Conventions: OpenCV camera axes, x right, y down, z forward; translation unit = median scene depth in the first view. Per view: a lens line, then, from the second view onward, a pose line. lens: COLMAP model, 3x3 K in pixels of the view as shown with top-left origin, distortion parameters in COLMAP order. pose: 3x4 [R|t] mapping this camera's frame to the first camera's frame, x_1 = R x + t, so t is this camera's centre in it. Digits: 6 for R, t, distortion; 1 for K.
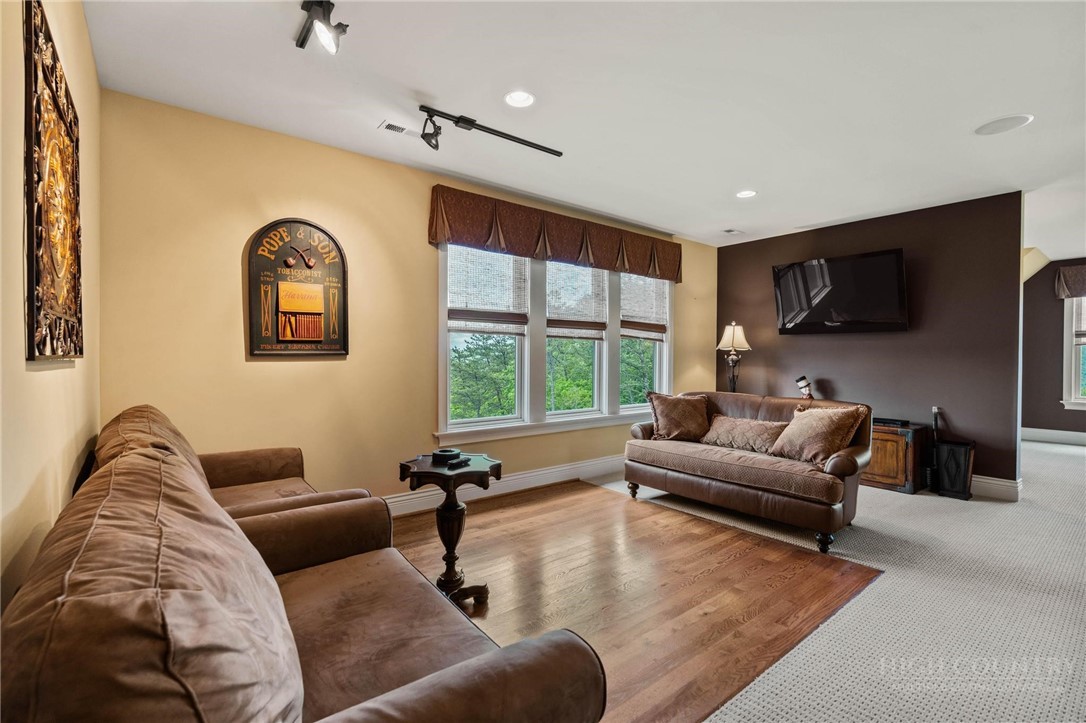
lens RADIAL K [[488.9, 0, 541.5], [0, 488.9, 362.3], [0, 0, 1]] dist [-0.000098, 0.000124]
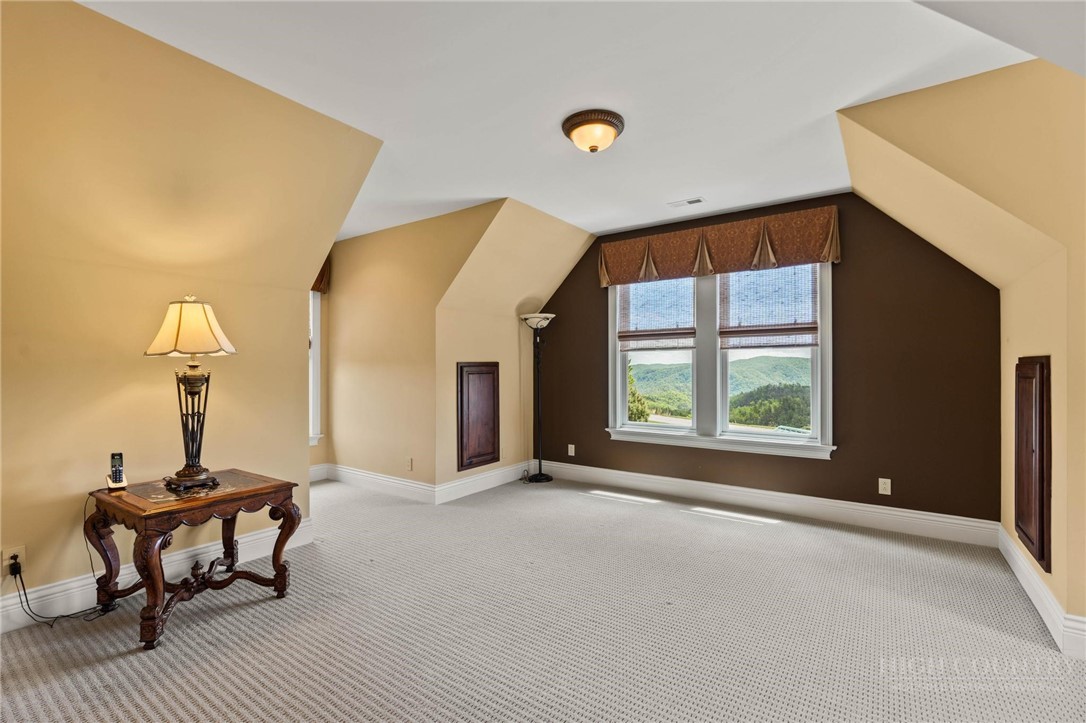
lens RADIAL K [[488.9, 0, 541.7], [0, 488.9, 364.3], [0, 0, 1]] dist [-0.000098, 0.000124]
pose [[0.280151, -0.005842, -0.959938, 1.732356], [-0.008139, 0.999931, -0.008460, -0.010073], [0.959921, 0.010183, 0.280084, 0.692248]]
